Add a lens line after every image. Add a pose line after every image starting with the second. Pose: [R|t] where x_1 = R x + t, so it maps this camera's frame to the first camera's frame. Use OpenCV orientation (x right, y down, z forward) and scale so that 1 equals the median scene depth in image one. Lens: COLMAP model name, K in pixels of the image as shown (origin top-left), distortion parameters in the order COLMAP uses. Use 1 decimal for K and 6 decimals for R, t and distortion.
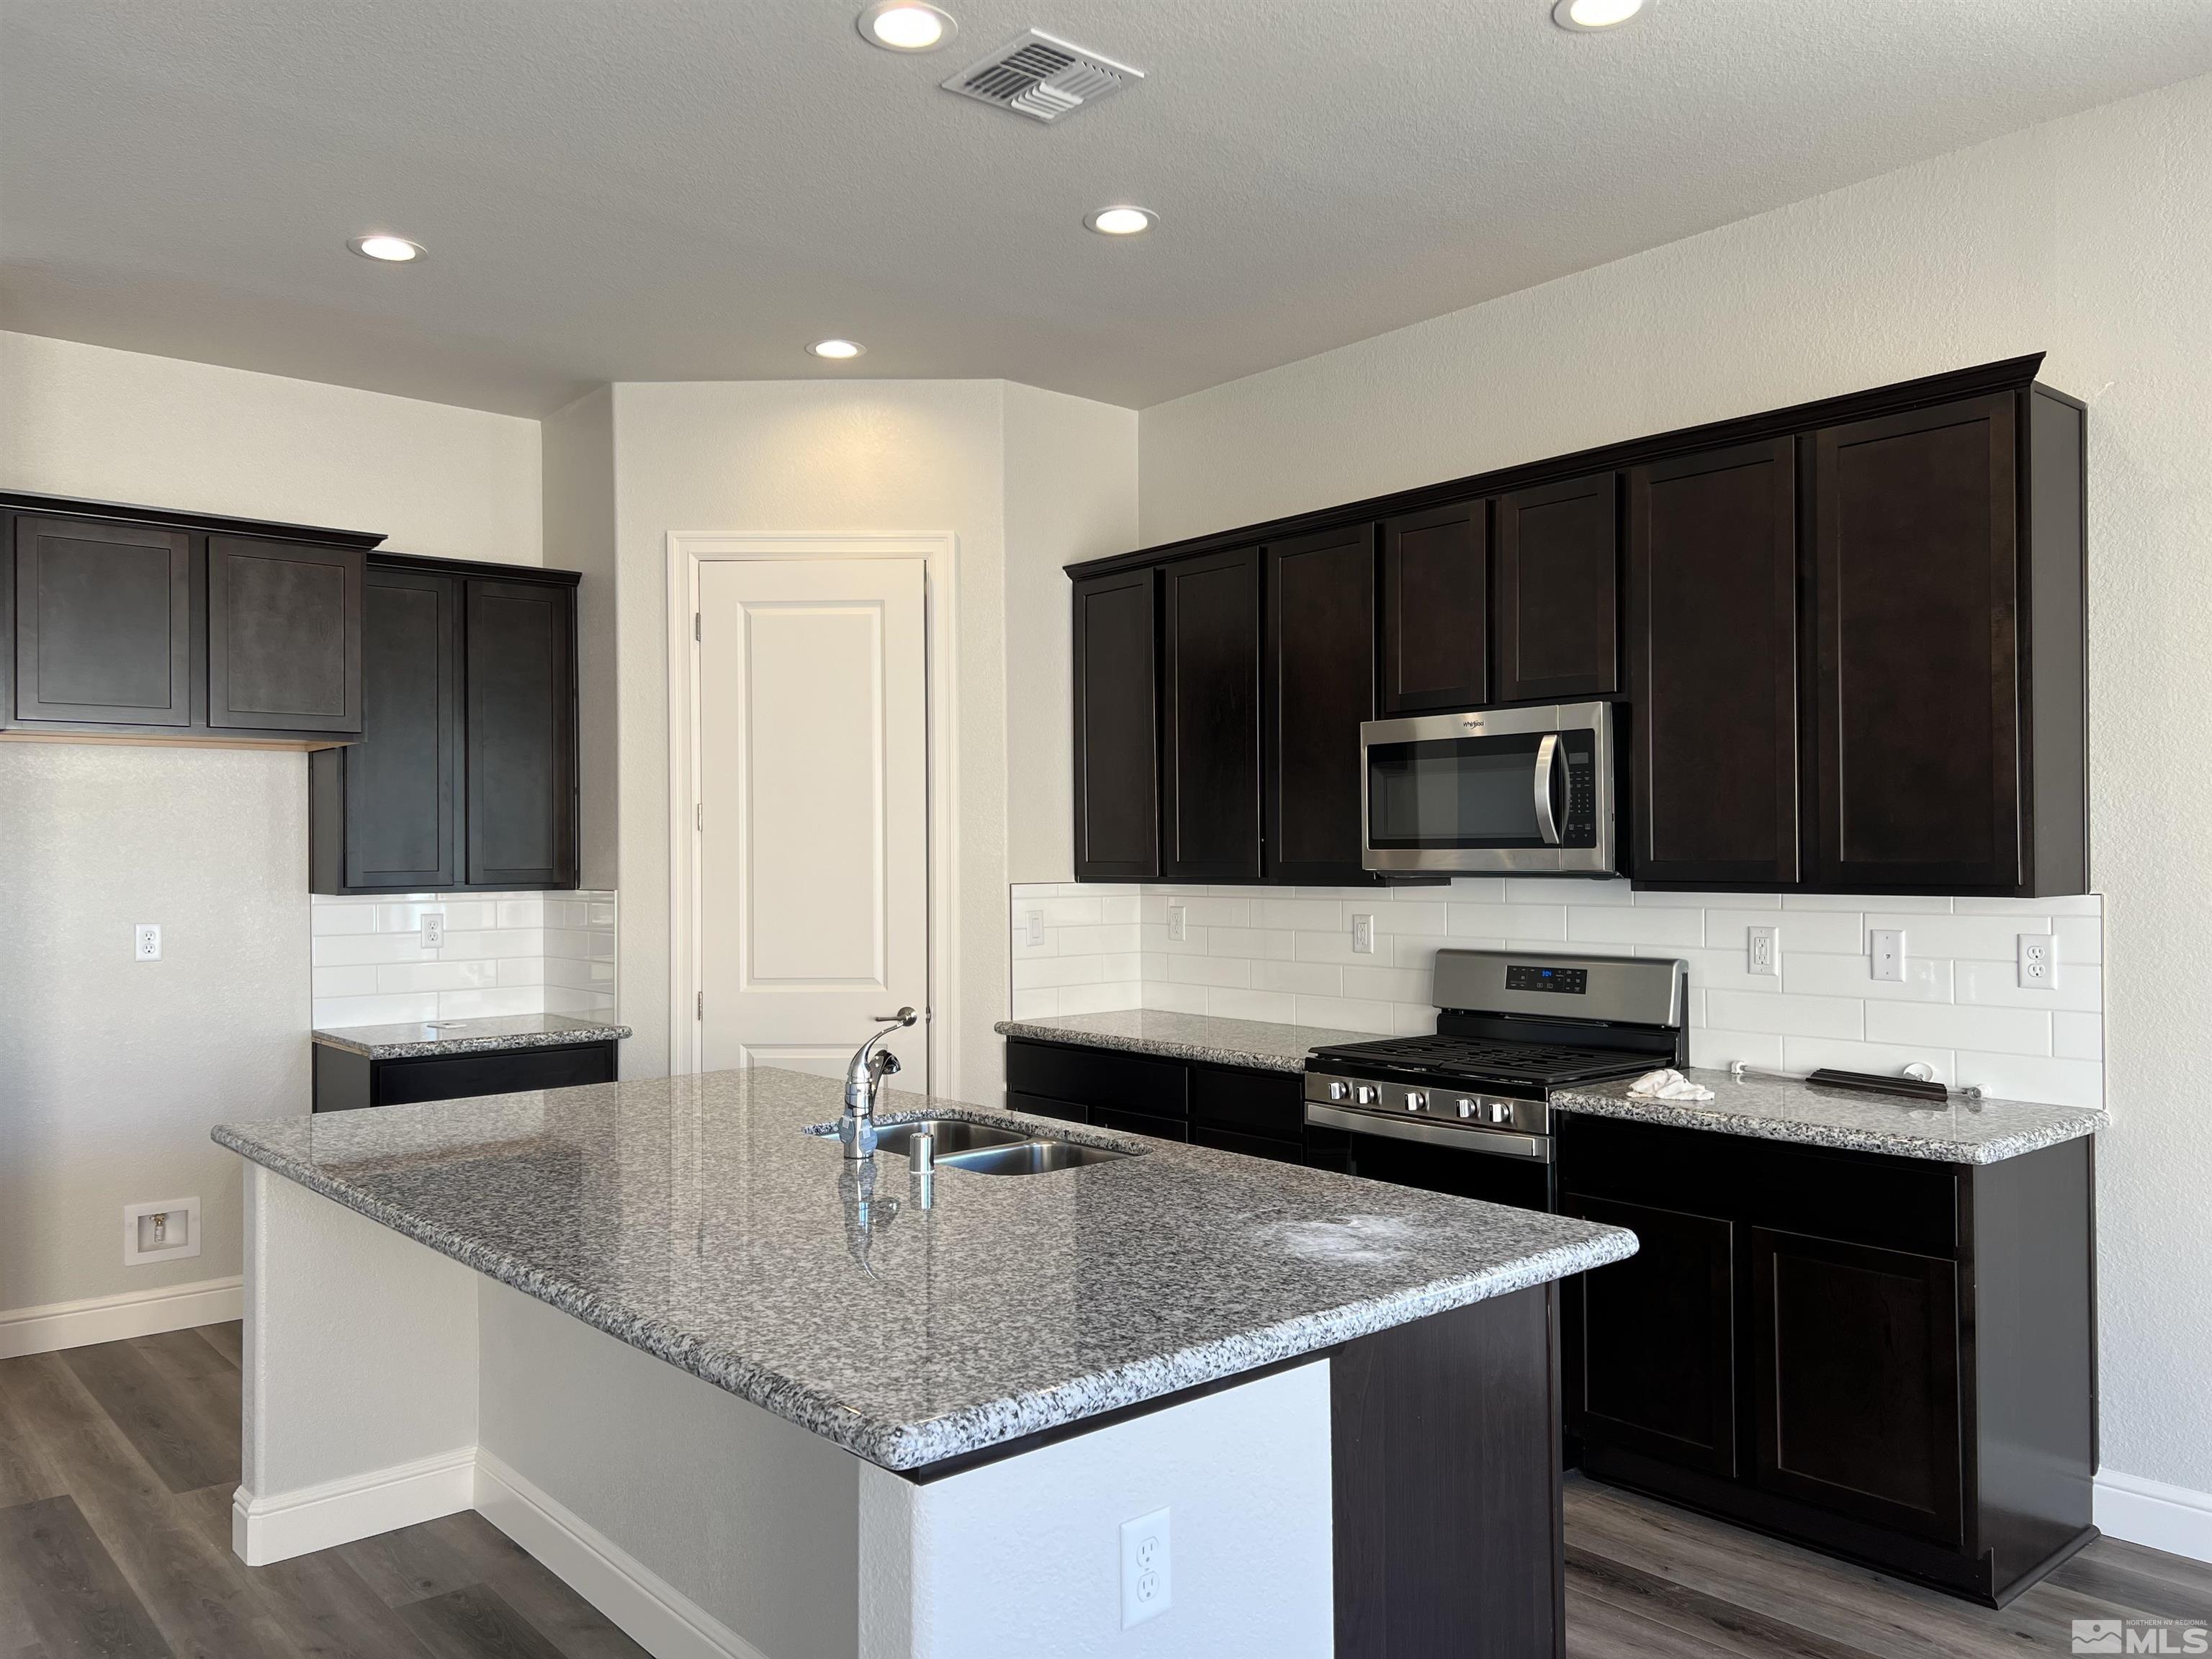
lens RADIAL K [[1666.1, 0, 1088.6], [0, 1666.1, 844.9], [0, 0, 1]] dist [0.067675, -0.079544]
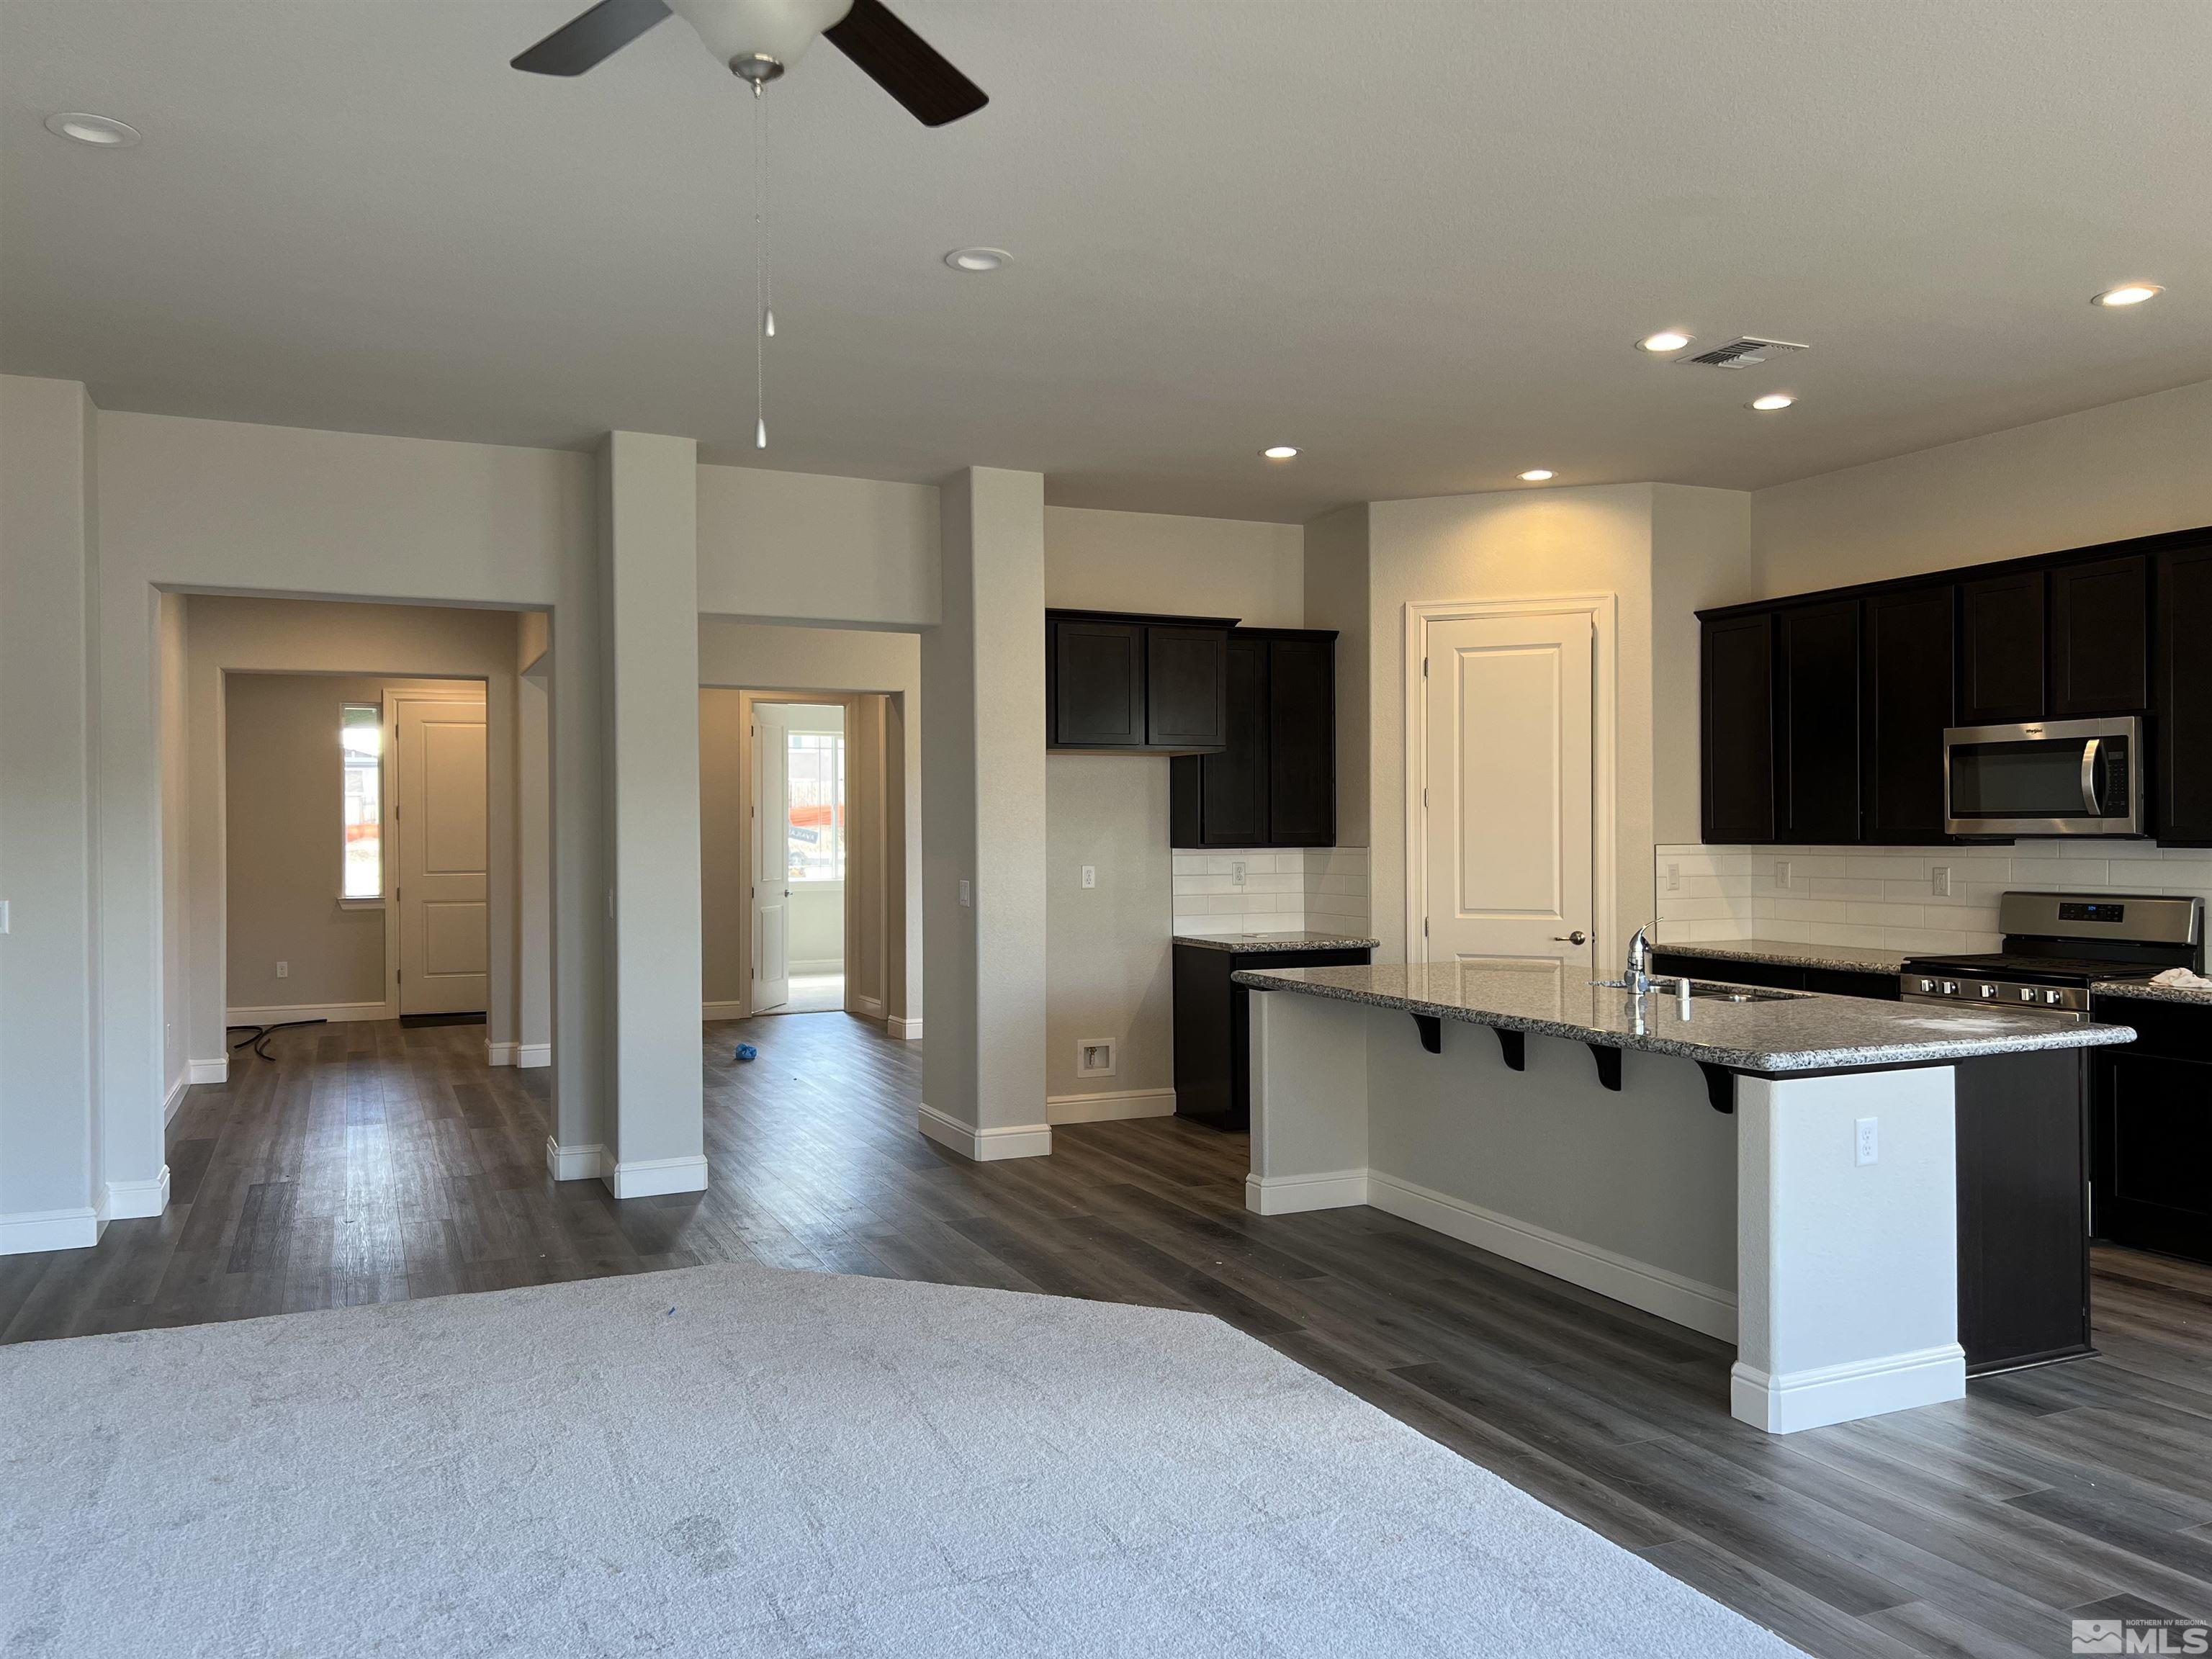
lens RADIAL K [[1666.1, 0, 1071.1], [0, 1666.1, 832.4], [0, 0, 1]] dist [0.067675, -0.079544]
pose [[0.958449, 0.002383, -0.285253, -0.138985], [0.000231, 0.999958, 0.009130, 0.000788], [0.285263, -0.008817, 0.958409, -0.585953]]
